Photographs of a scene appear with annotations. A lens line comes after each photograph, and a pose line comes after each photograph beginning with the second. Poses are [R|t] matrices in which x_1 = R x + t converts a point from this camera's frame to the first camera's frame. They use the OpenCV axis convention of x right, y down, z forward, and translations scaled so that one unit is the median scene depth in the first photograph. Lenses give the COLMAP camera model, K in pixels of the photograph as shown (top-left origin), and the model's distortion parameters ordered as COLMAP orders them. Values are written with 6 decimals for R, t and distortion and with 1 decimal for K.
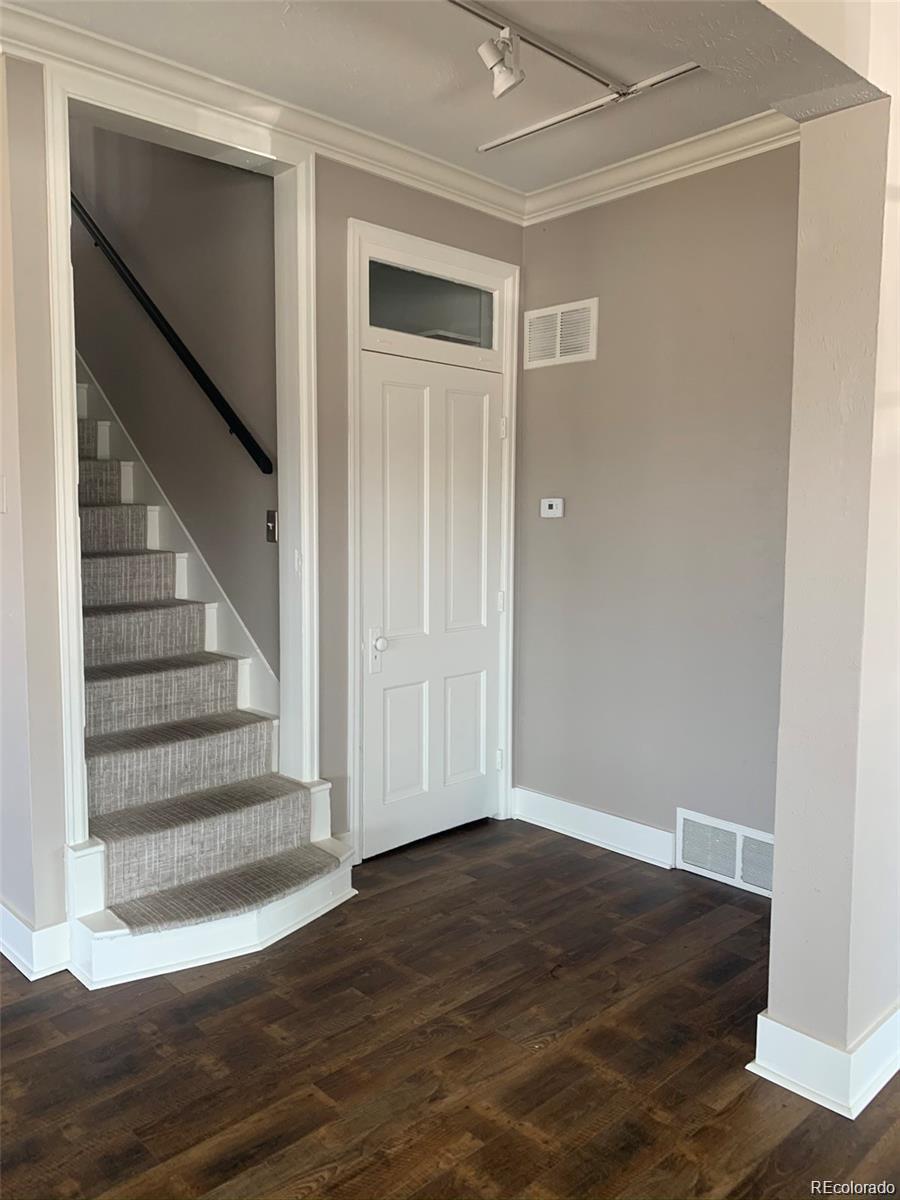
lens RADIAL K [[918.1, 0, 450.6], [0, 918.1, 588.8], [0, 0, 1]] dist [0.002403, 0.003359]
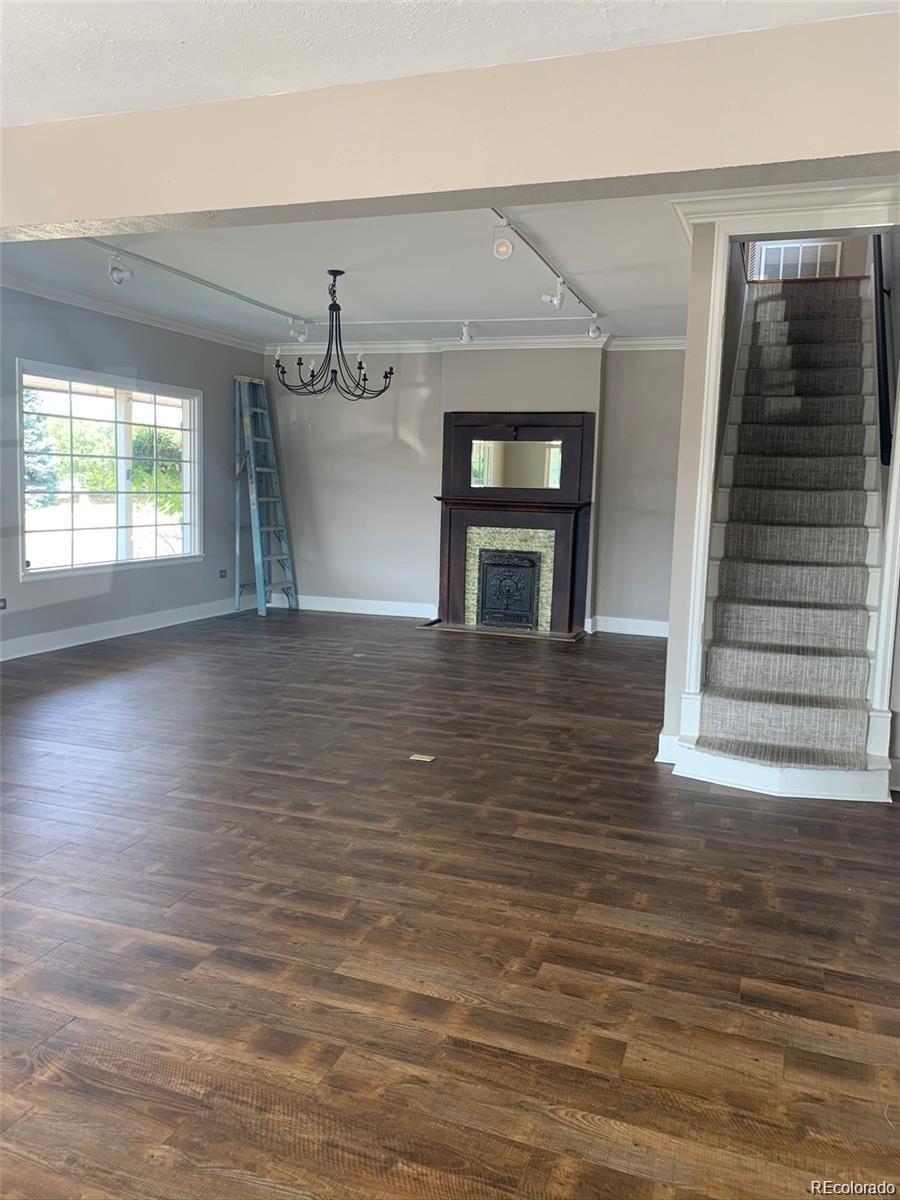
lens RADIAL K [[918.1, 0, 452.2], [0, 918.1, 600.9], [0, 0, 1]] dist [0.002403, 0.003359]
pose [[0.451799, 0.127061, -0.883025, 0.715053], [-0.110608, 0.990146, 0.085883, 0.019267], [0.885236, 0.058868, 0.461401, -0.123341]]
